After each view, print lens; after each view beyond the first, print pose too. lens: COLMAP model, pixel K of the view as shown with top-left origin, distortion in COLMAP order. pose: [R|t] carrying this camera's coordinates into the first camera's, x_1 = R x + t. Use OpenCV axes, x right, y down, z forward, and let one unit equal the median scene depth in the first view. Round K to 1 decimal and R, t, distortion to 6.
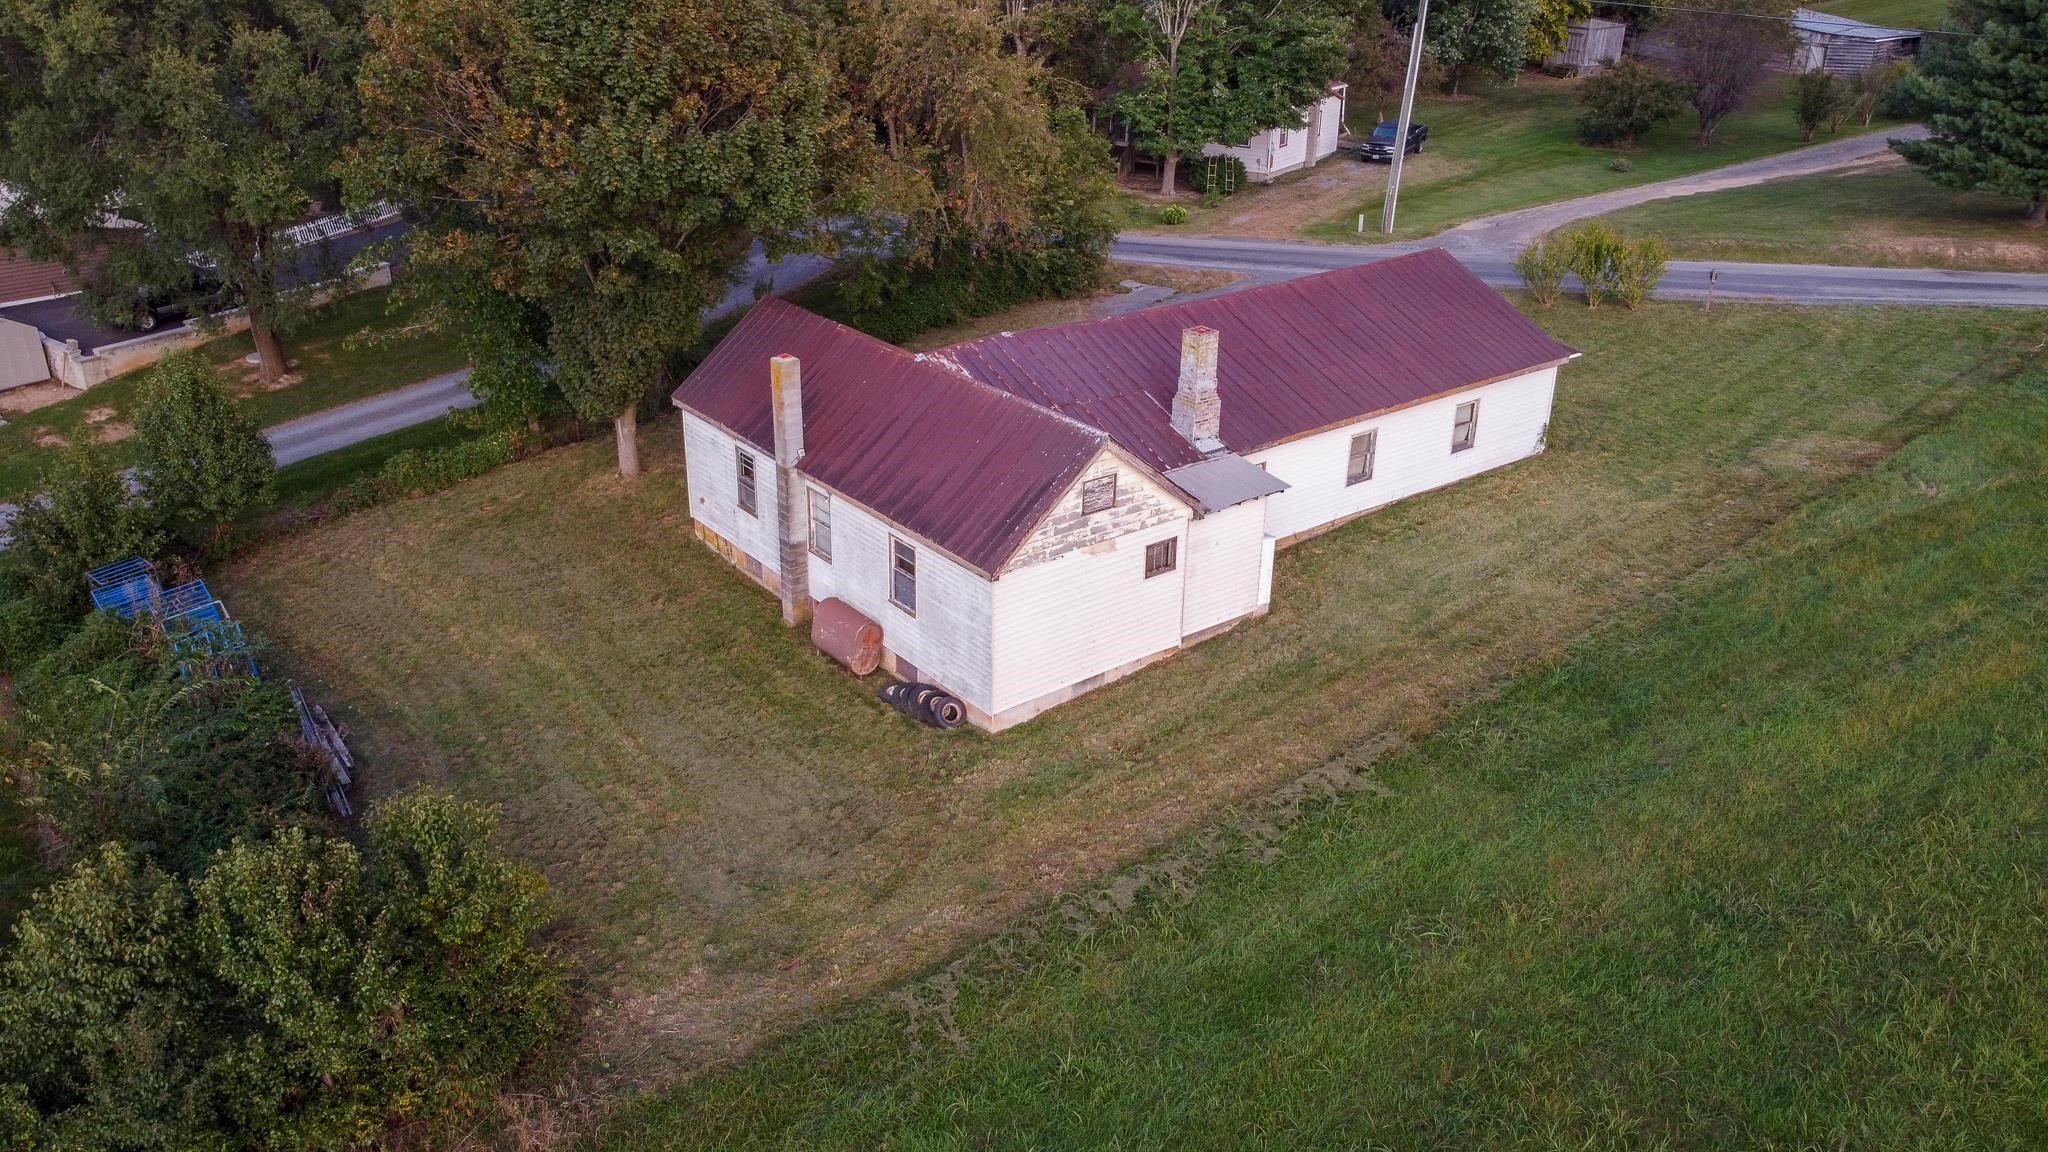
lens RADIAL K [[1550.1, 0, 1024.0], [0, 1550.1, 576.0], [0, 0, 1]] dist [0.002693, -0.000642]
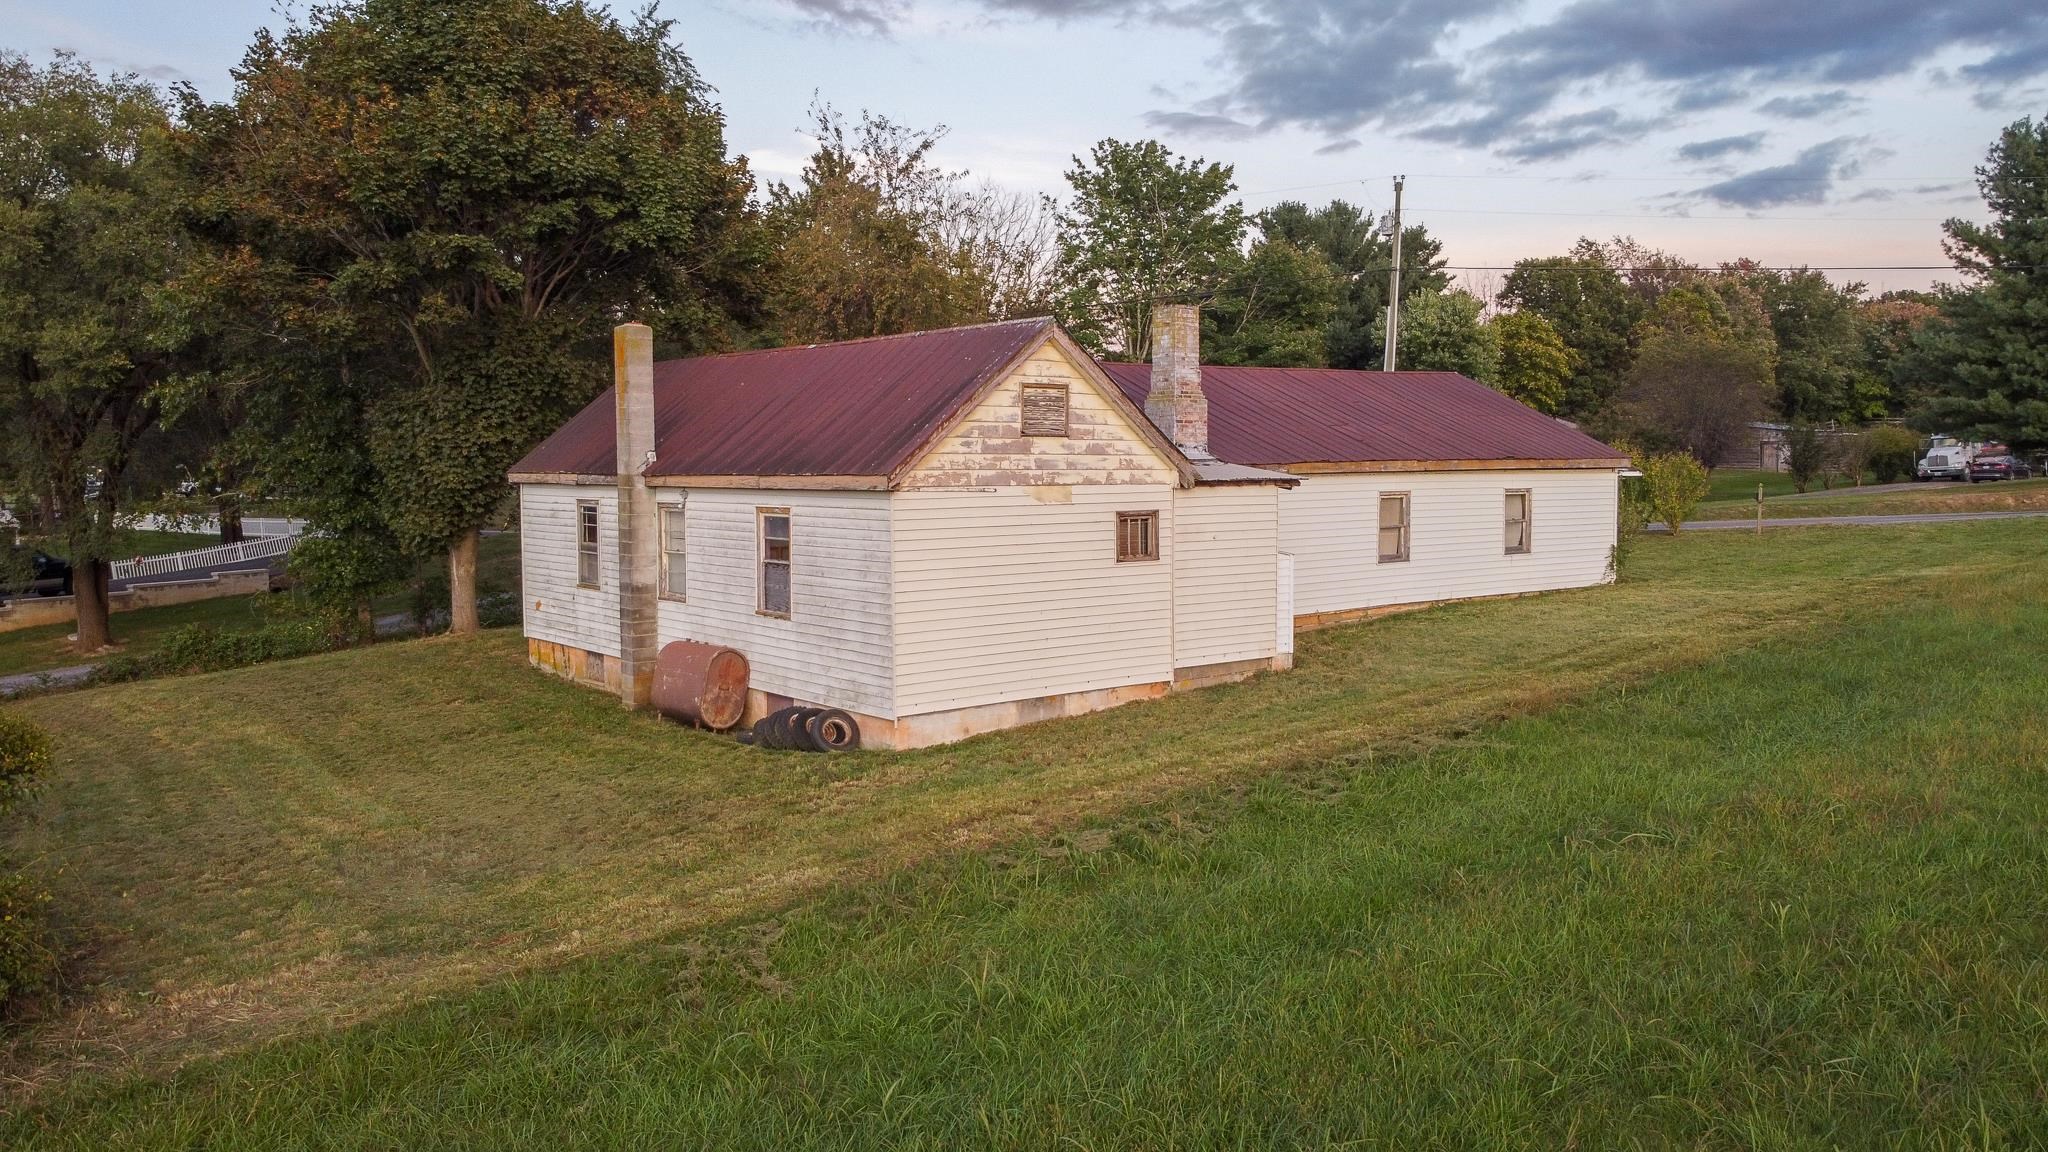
lens RADIAL K [[1550.1, 0, 1024.0], [0, 1550.1, 576.0], [0, 0, 1]] dist [0.002693, -0.000642]
pose [[0.999669, -0.022132, 0.013094, 0.025565], [0.025325, 0.935708, -0.351865, 0.249344], [-0.004465, 0.352081, 0.935959, 0.329404]]
